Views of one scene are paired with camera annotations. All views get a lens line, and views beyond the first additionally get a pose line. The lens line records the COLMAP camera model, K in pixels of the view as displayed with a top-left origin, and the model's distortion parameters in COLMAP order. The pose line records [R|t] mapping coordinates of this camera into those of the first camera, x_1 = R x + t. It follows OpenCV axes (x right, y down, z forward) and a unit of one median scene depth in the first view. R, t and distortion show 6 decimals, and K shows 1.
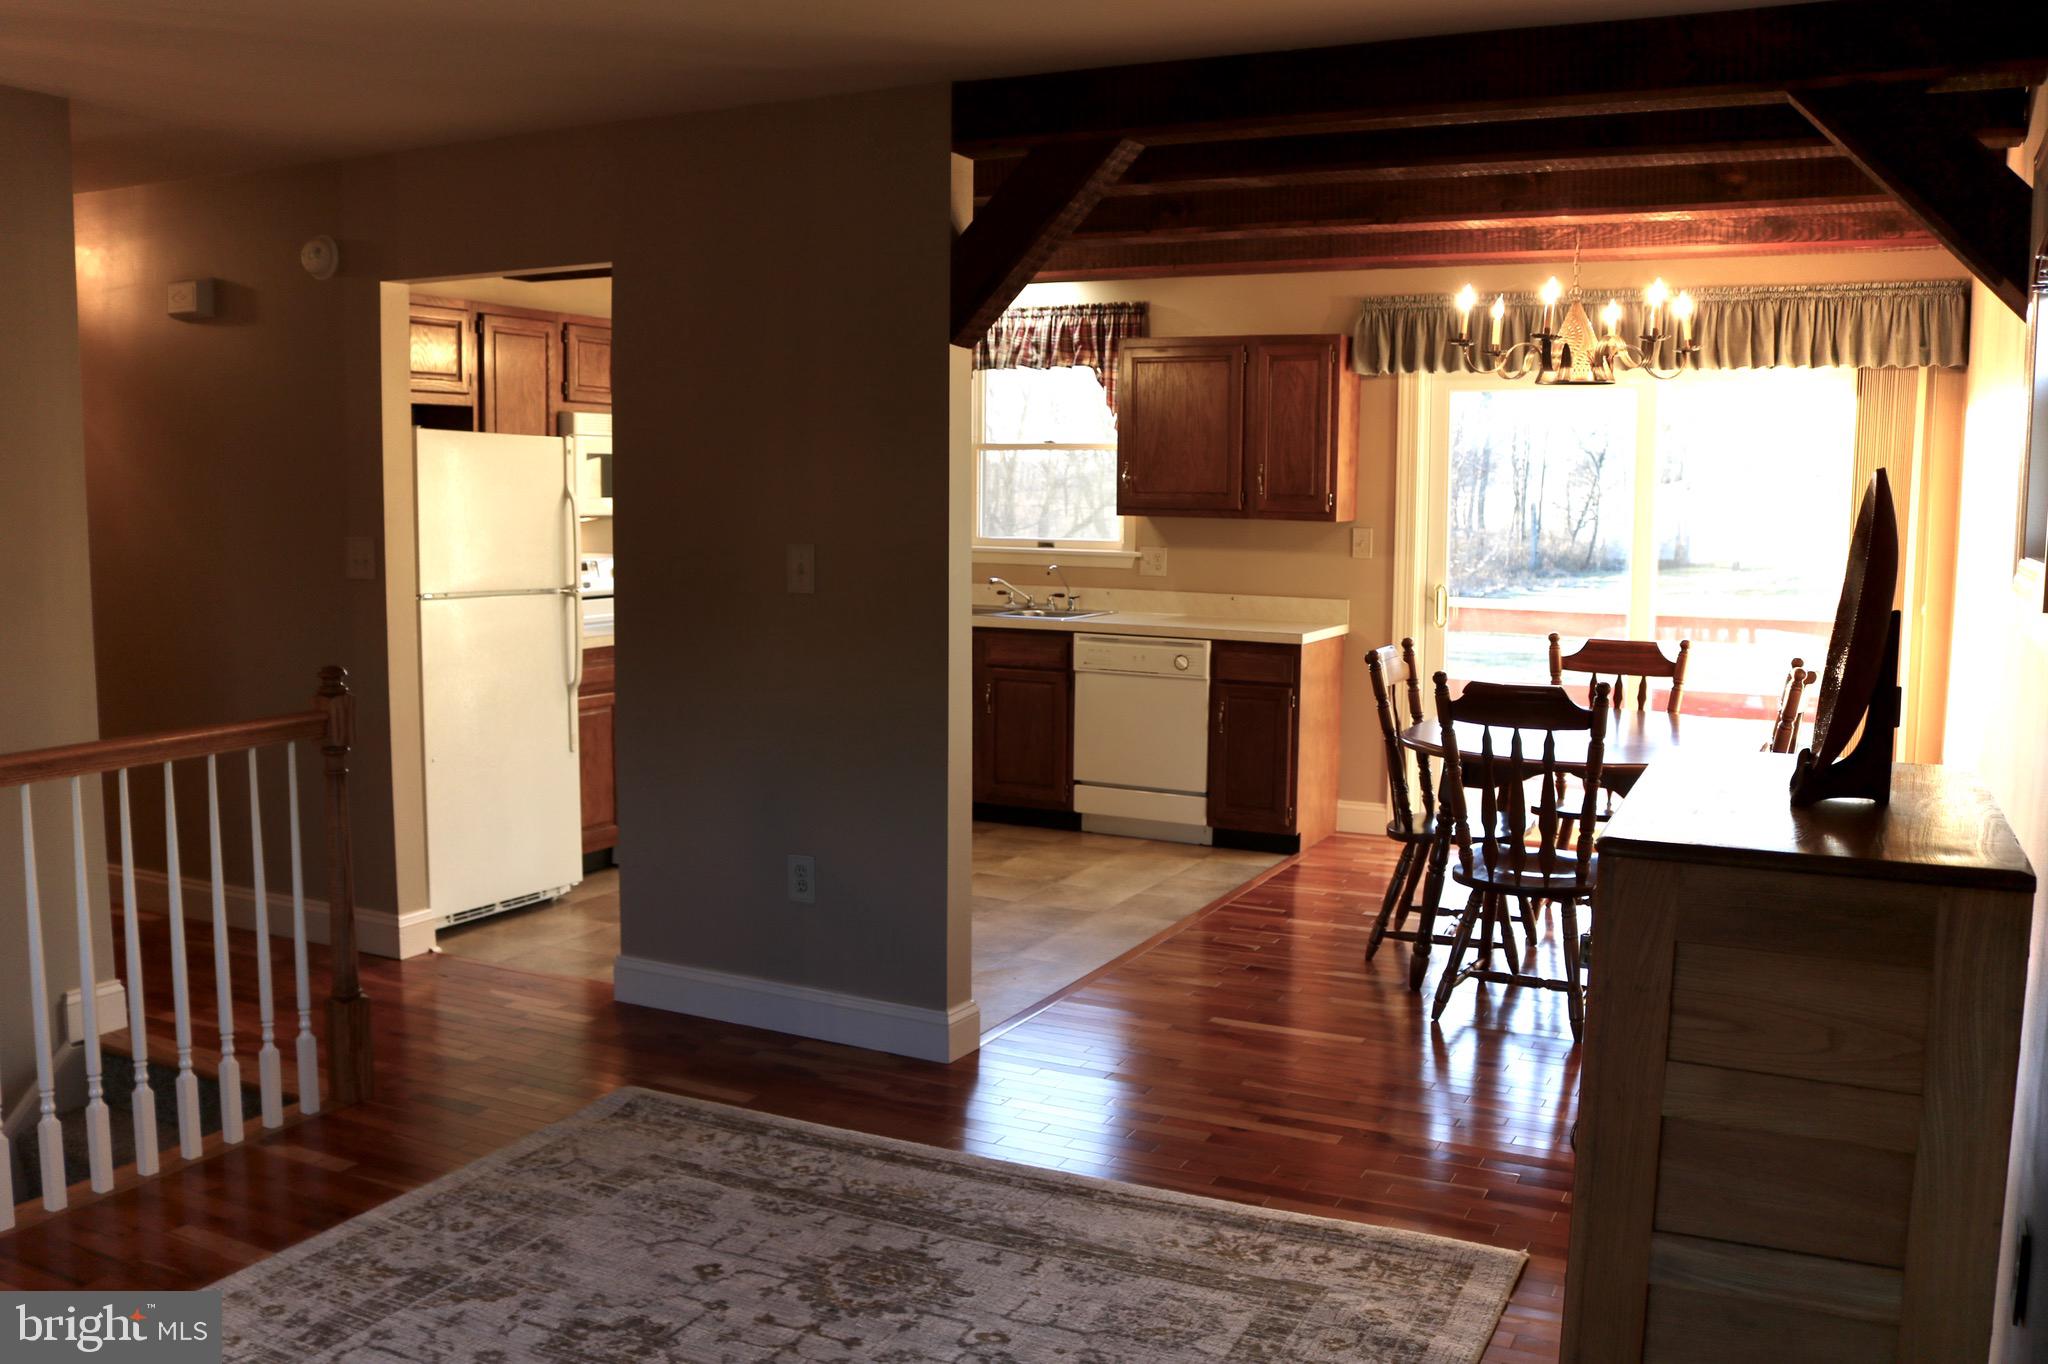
lens RADIAL K [[1810.6, 0, 1063.2], [0, 1810.6, 683.4], [0, 0, 1]] dist [-0.123037, 0.078777]
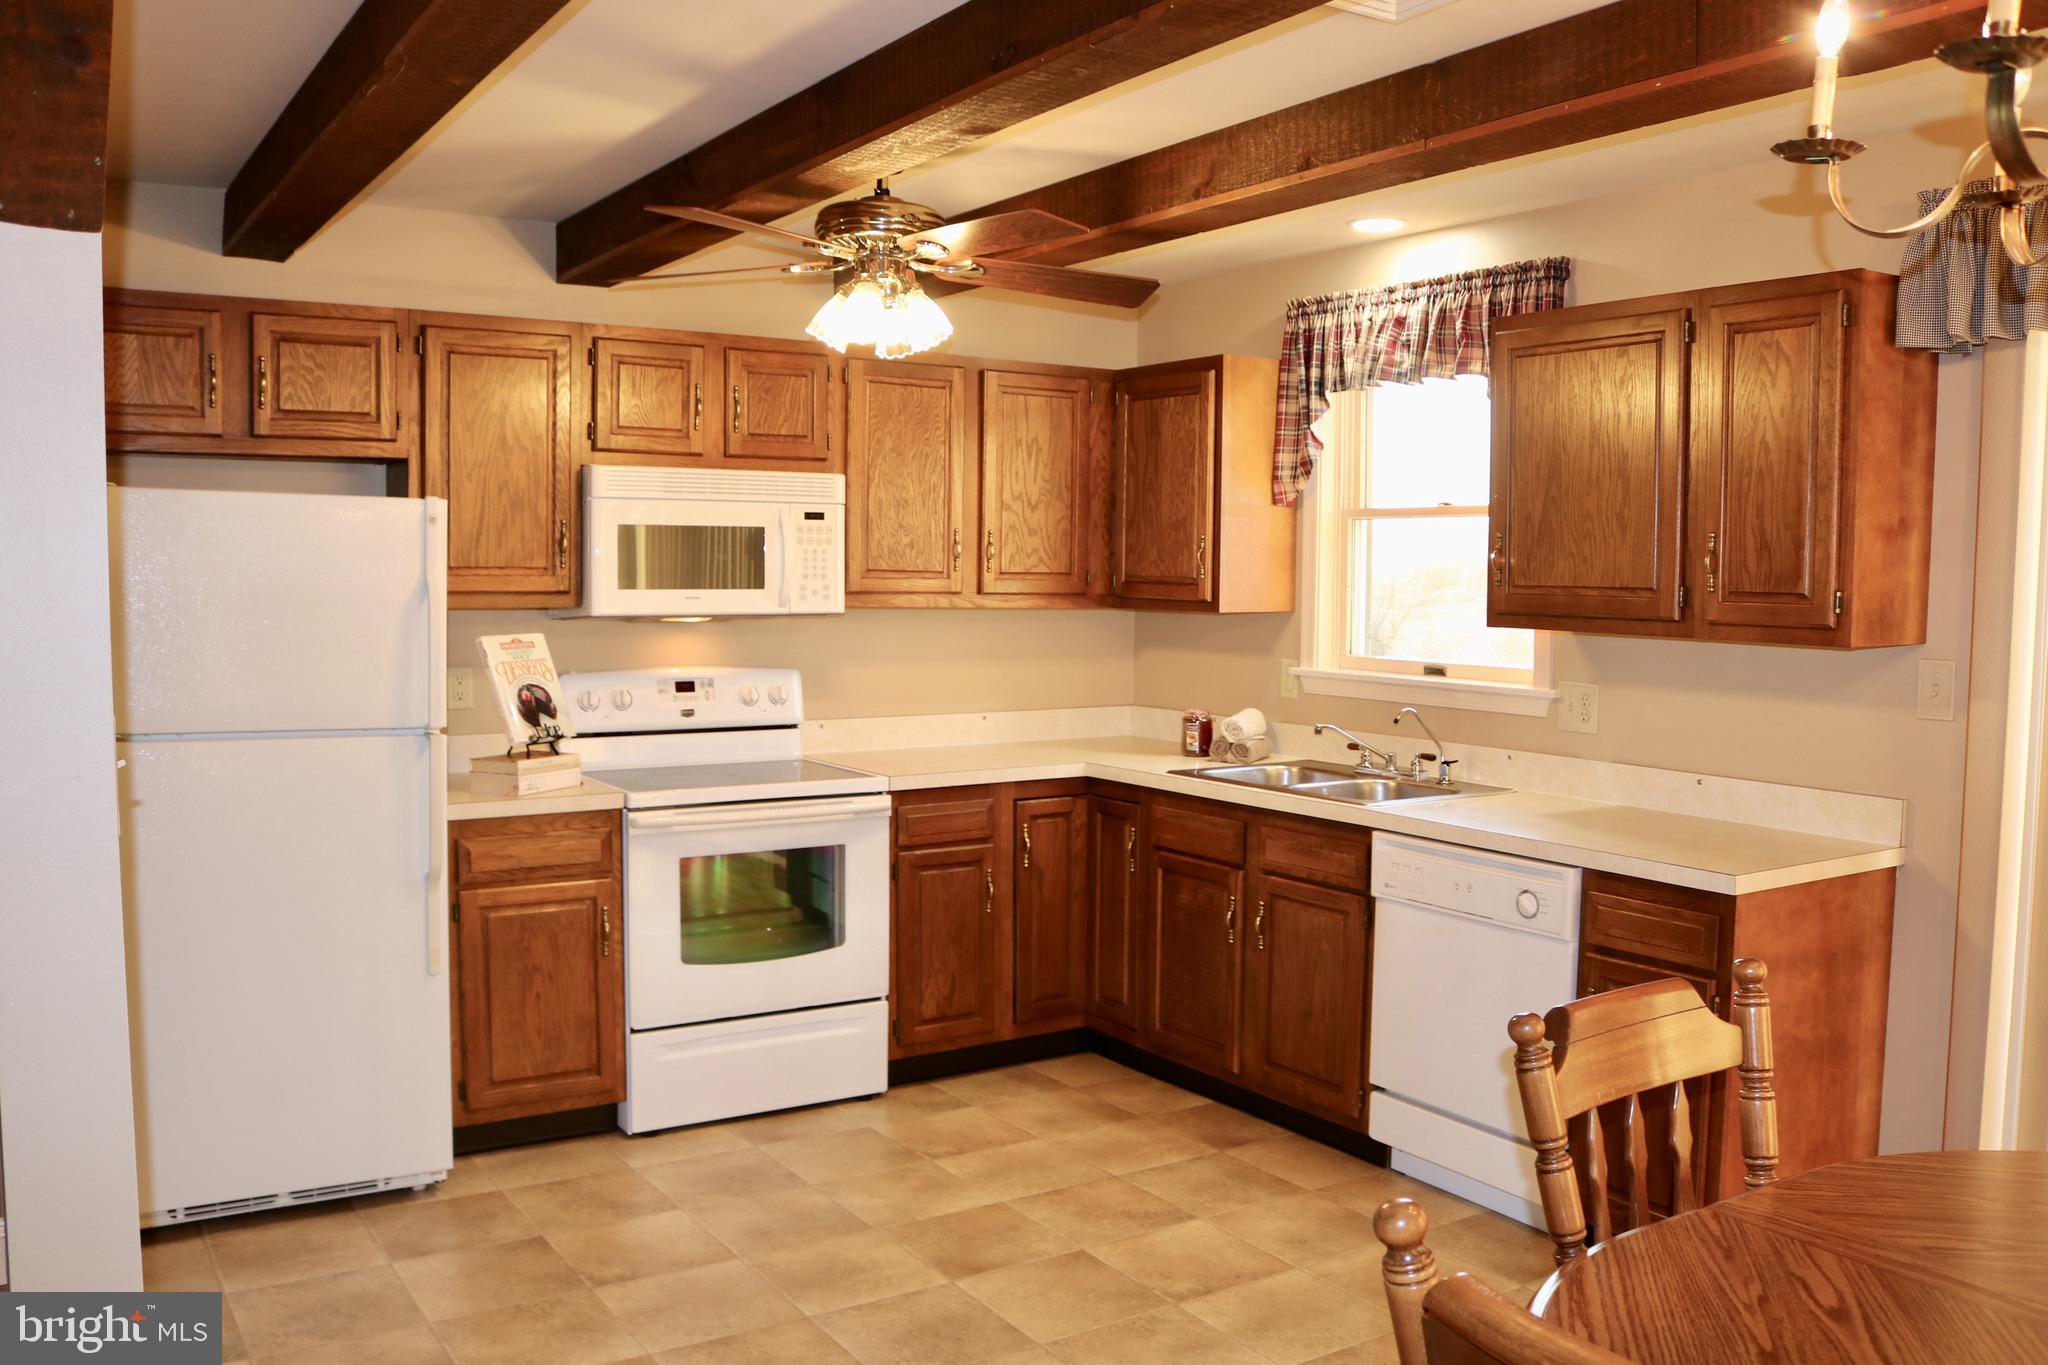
lens RADIAL K [[1810.6, 0, 1006.0], [0, 1810.6, 667.6], [0, 0, 1]] dist [-0.123037, 0.078777]
pose [[0.854851, 0.026685, -0.518186, 0.189889], [-0.057435, 0.997406, -0.043387, -0.045204], [0.515684, 0.066851, 0.854167, 0.424994]]
